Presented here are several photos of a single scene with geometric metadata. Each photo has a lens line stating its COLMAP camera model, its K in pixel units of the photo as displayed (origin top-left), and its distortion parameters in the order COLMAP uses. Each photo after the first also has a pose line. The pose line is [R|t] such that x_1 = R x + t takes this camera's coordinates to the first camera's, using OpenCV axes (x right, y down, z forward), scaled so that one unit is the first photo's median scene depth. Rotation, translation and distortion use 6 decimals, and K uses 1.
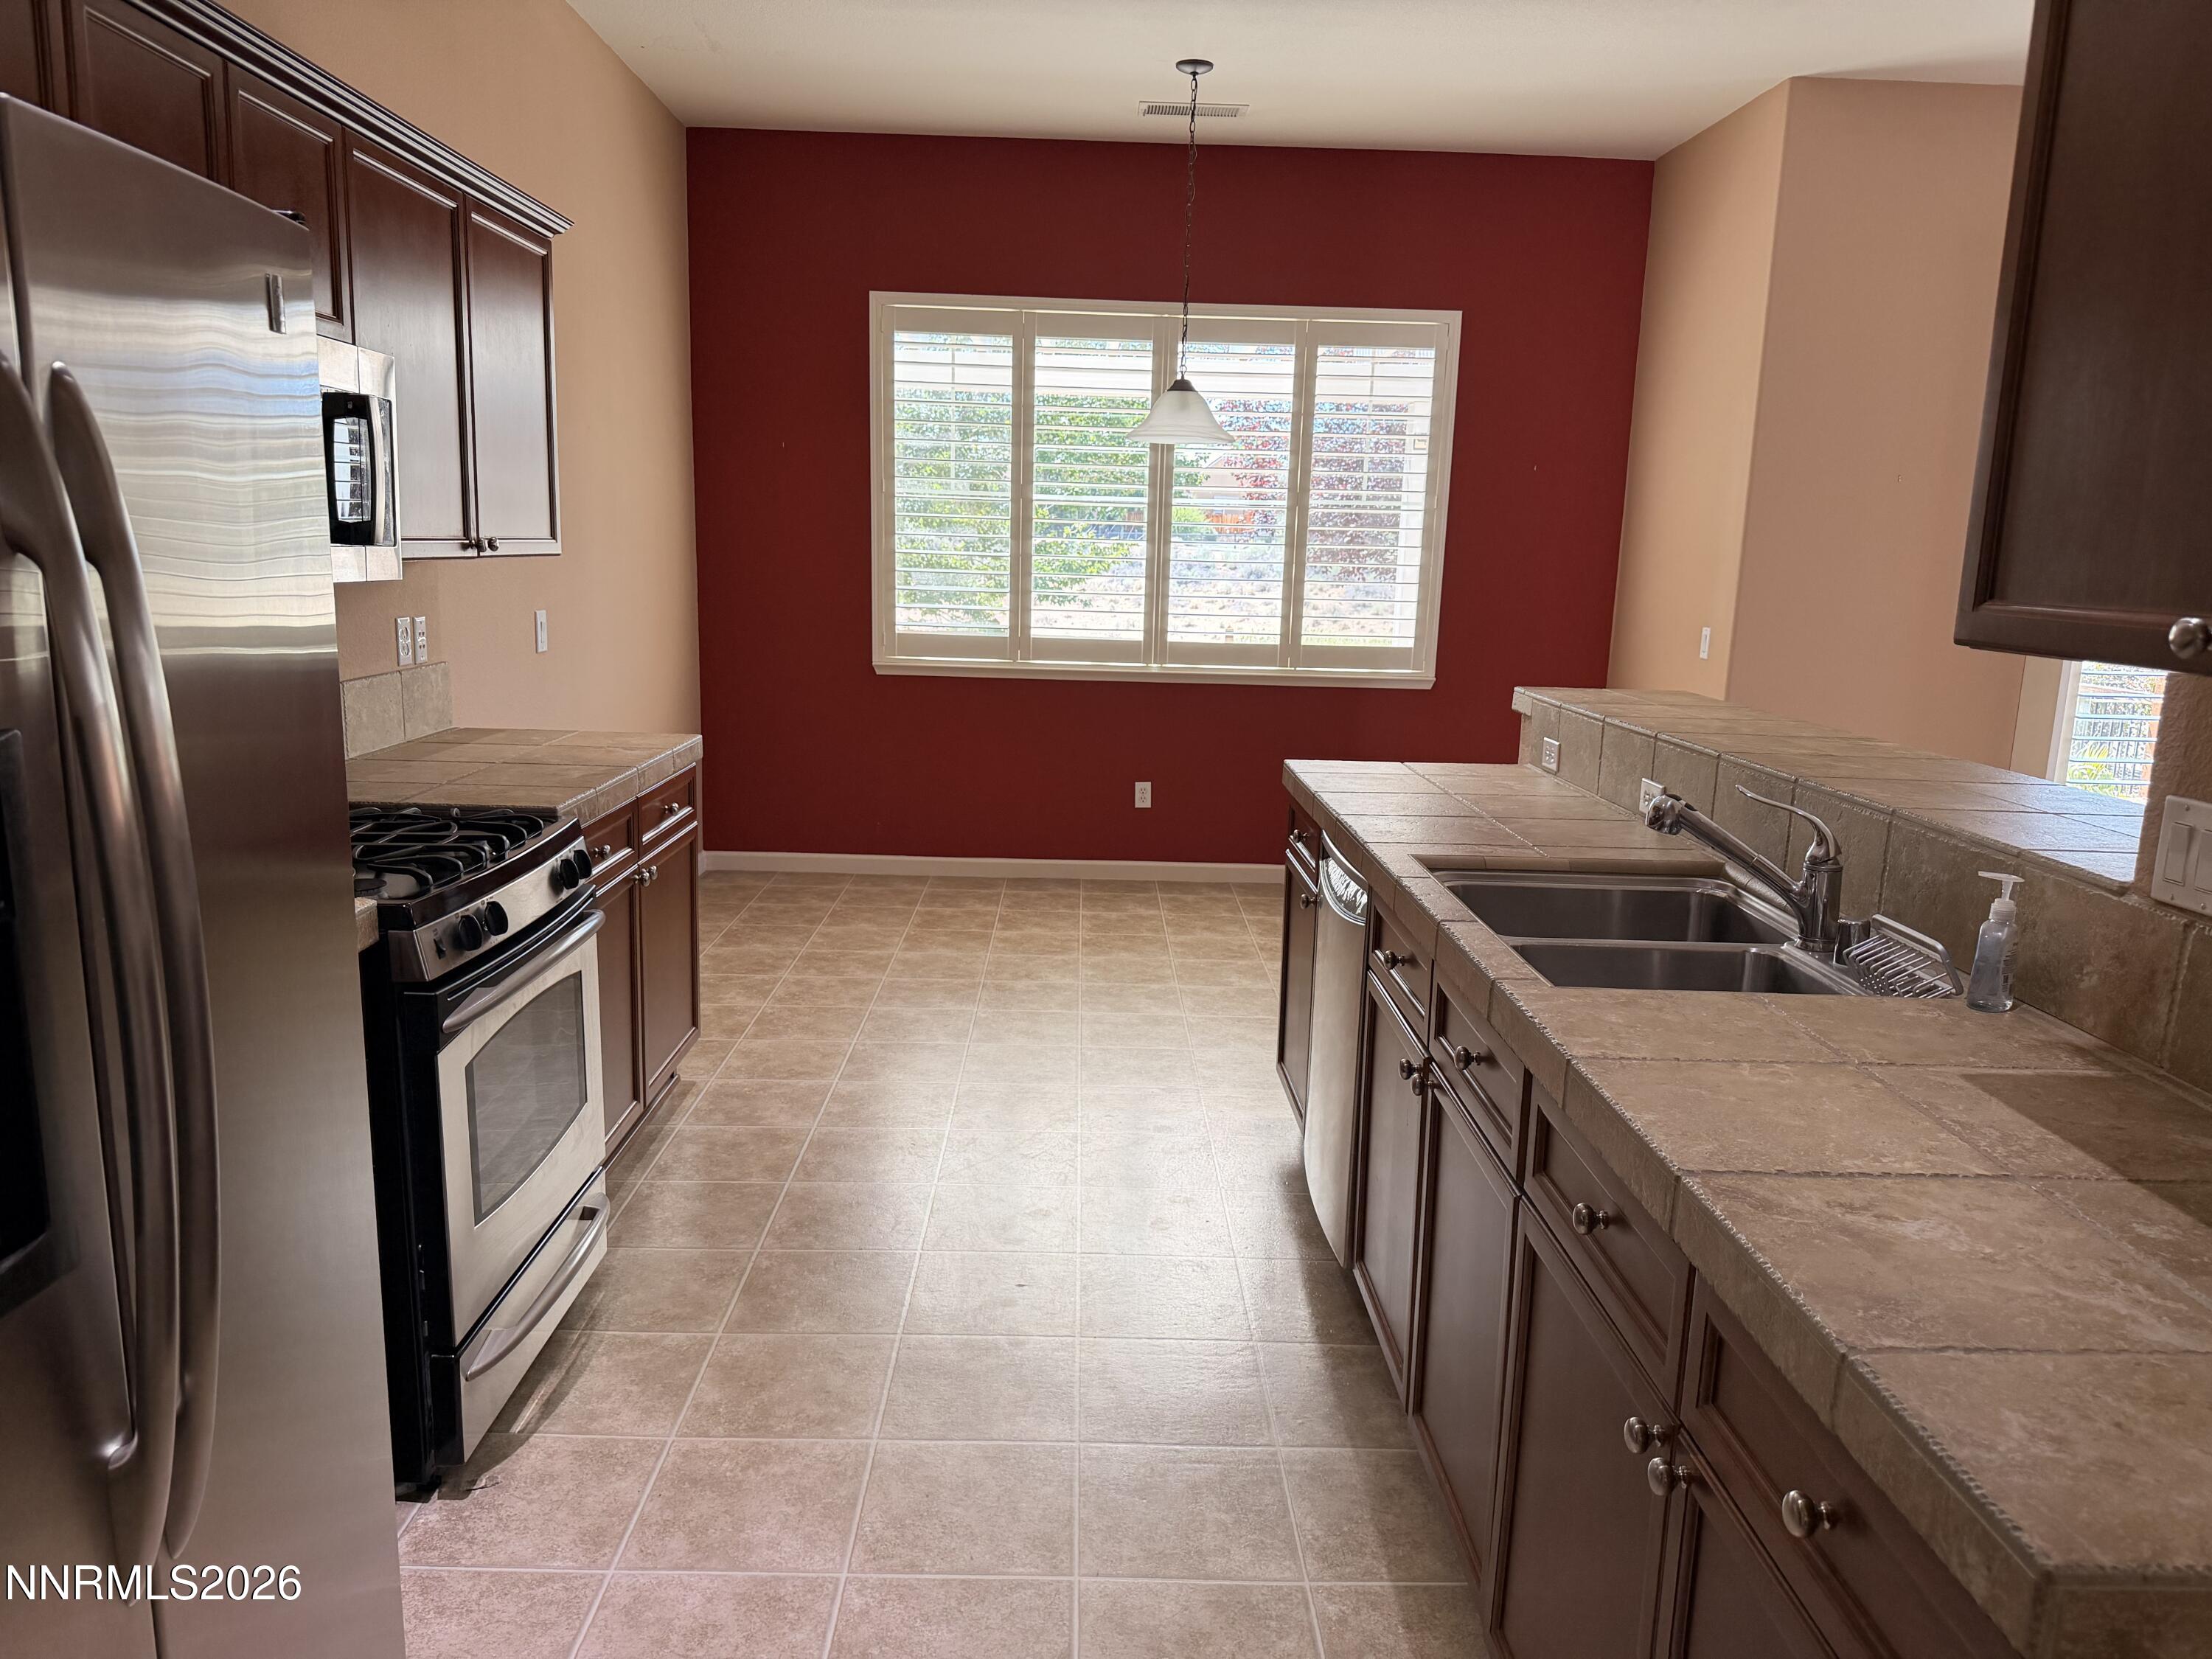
lens RADIAL K [[1549.3, 0, 1104.4], [0, 1549.3, 828.4], [0, 0, 1]] dist [0.147539, -0.236674]
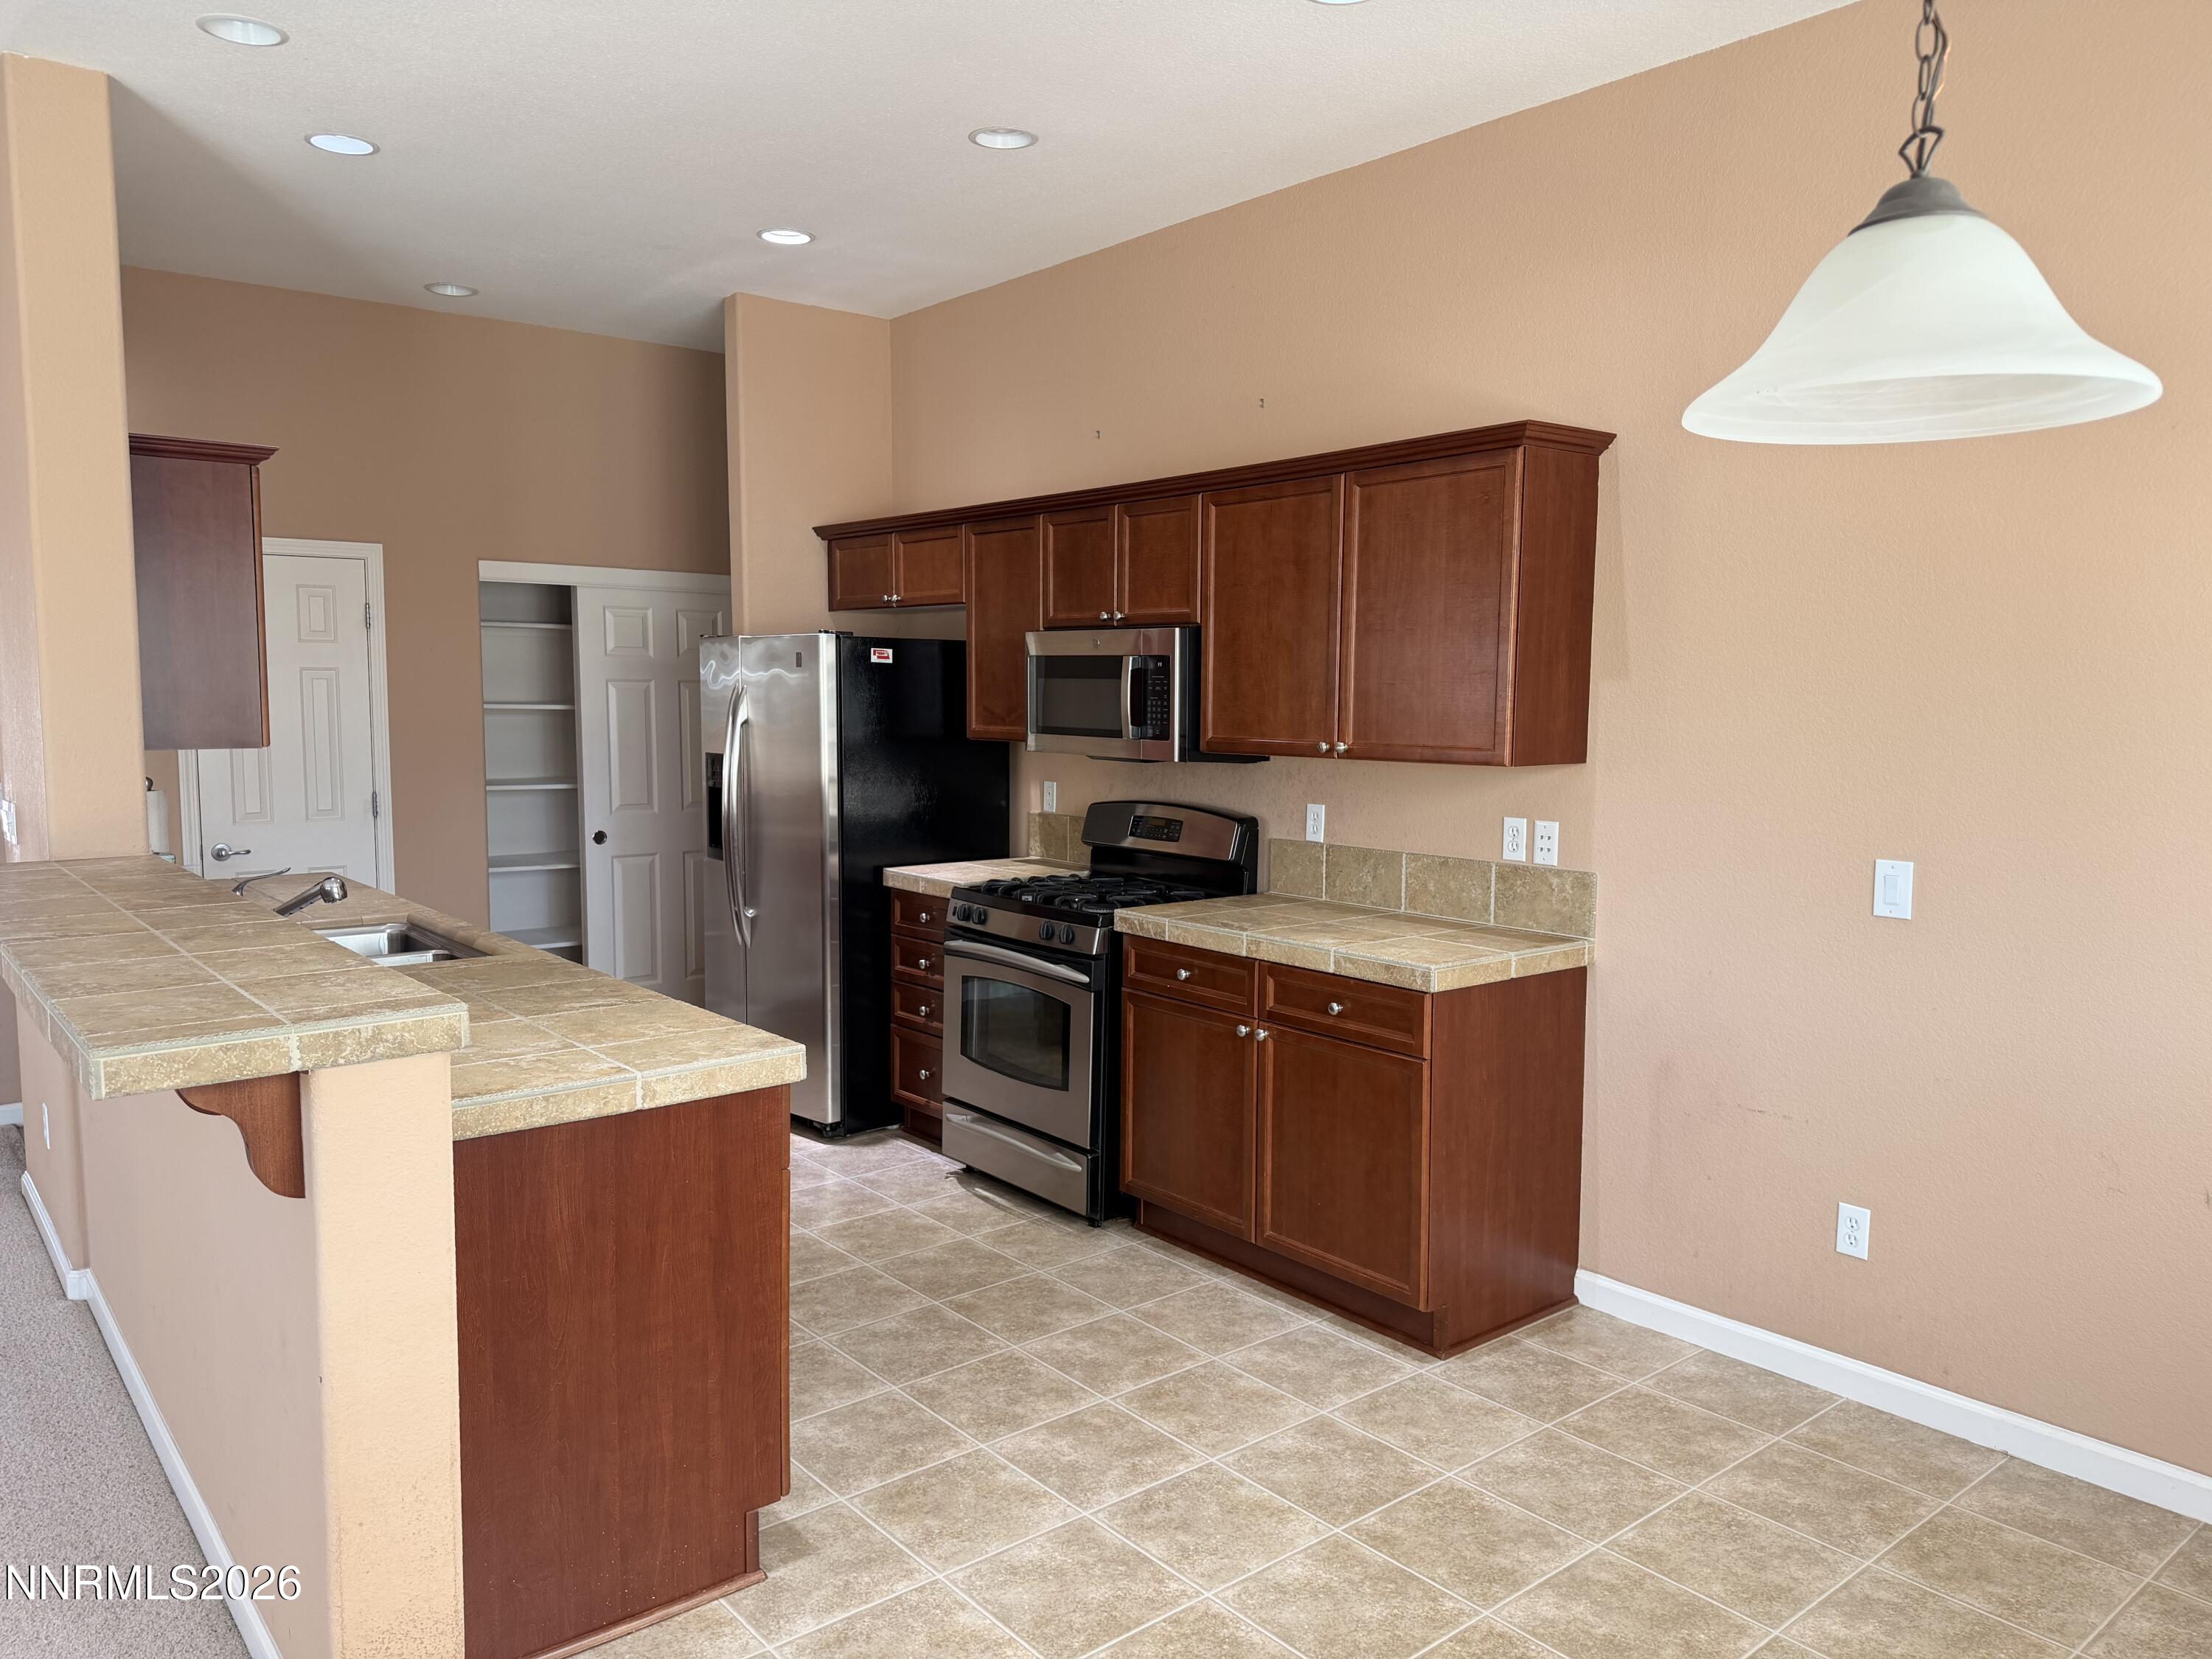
lens RADIAL K [[1549.3, 0, 1104.4], [0, 1549.3, 828.4], [0, 0, 1]] dist [0.147539, -0.236674]
pose [[-0.779937, 0.025520, -0.625337, 0.268272], [-0.141662, 0.966038, 0.216108, -0.185389], [0.609614, 0.257138, -0.749834, 0.961456]]
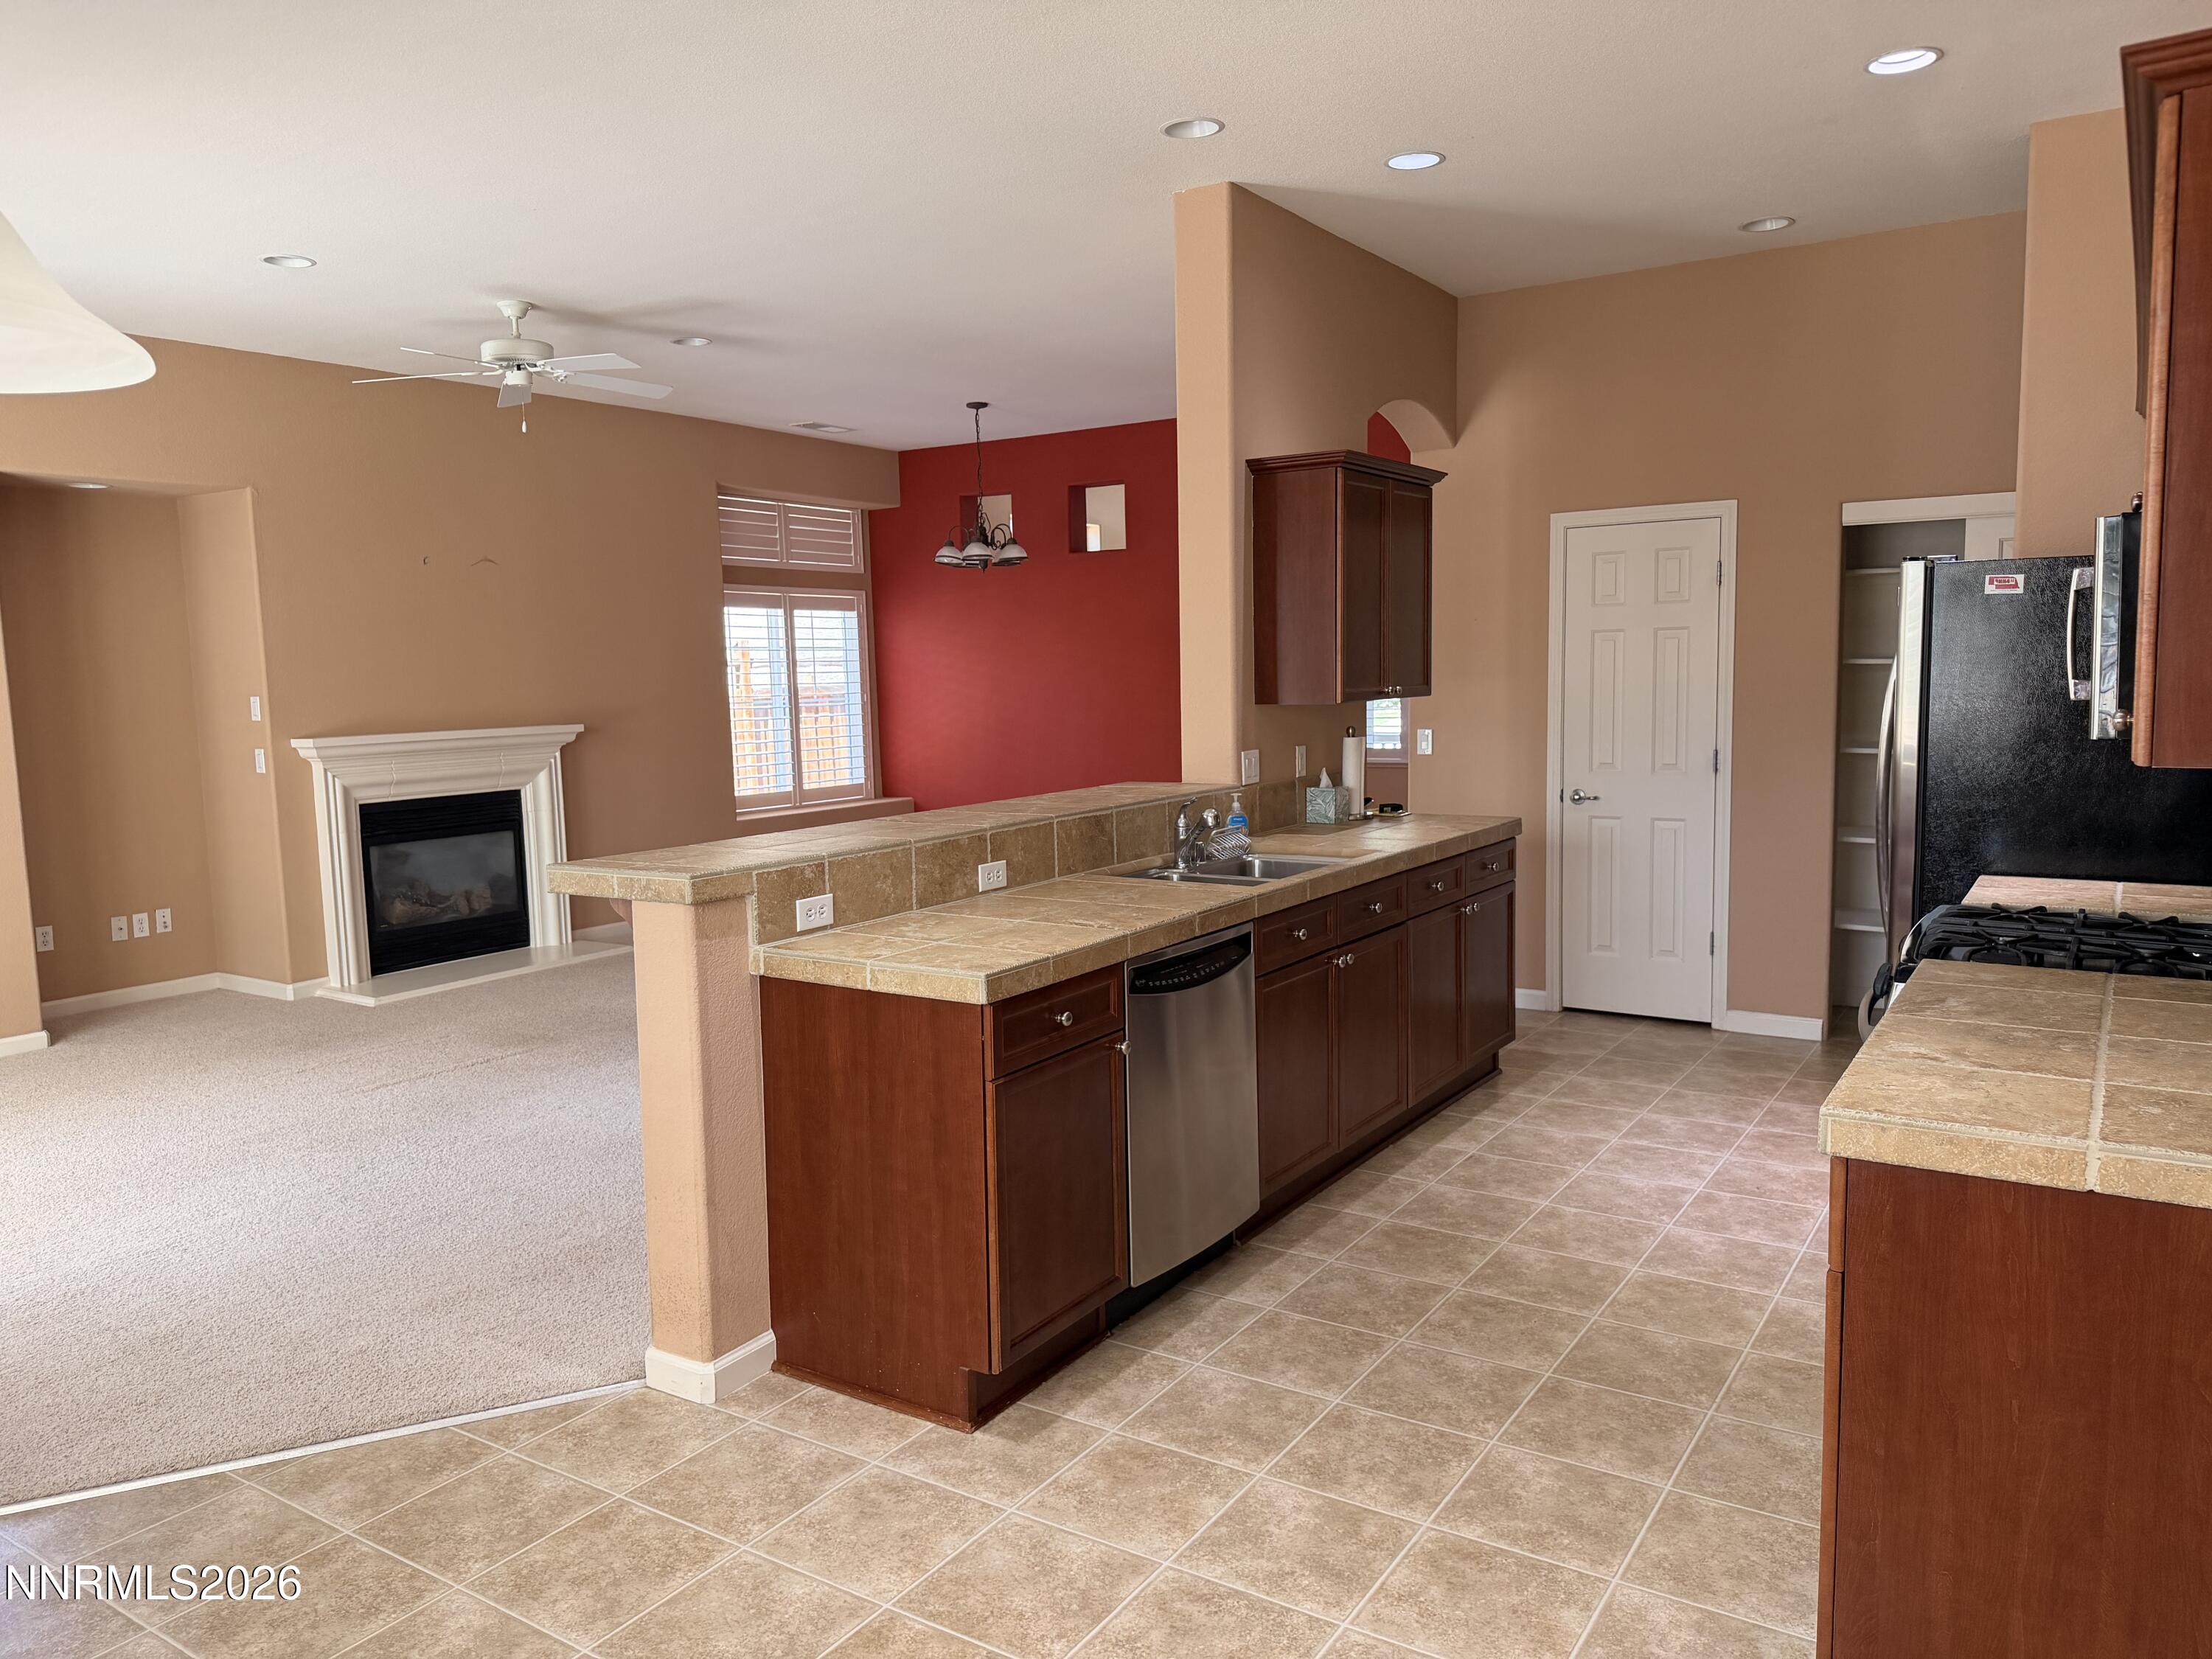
lens RADIAL K [[1549.3, 0, 1104.4], [0, 1549.3, 828.4], [0, 0, 1]] dist [0.147539, -0.236674]
pose [[-0.830630, -0.066915, 0.552789, -0.217342], [0.103010, 0.957152, 0.270647, -0.189848], [-0.547213, 0.281750, -0.788146, 0.945030]]
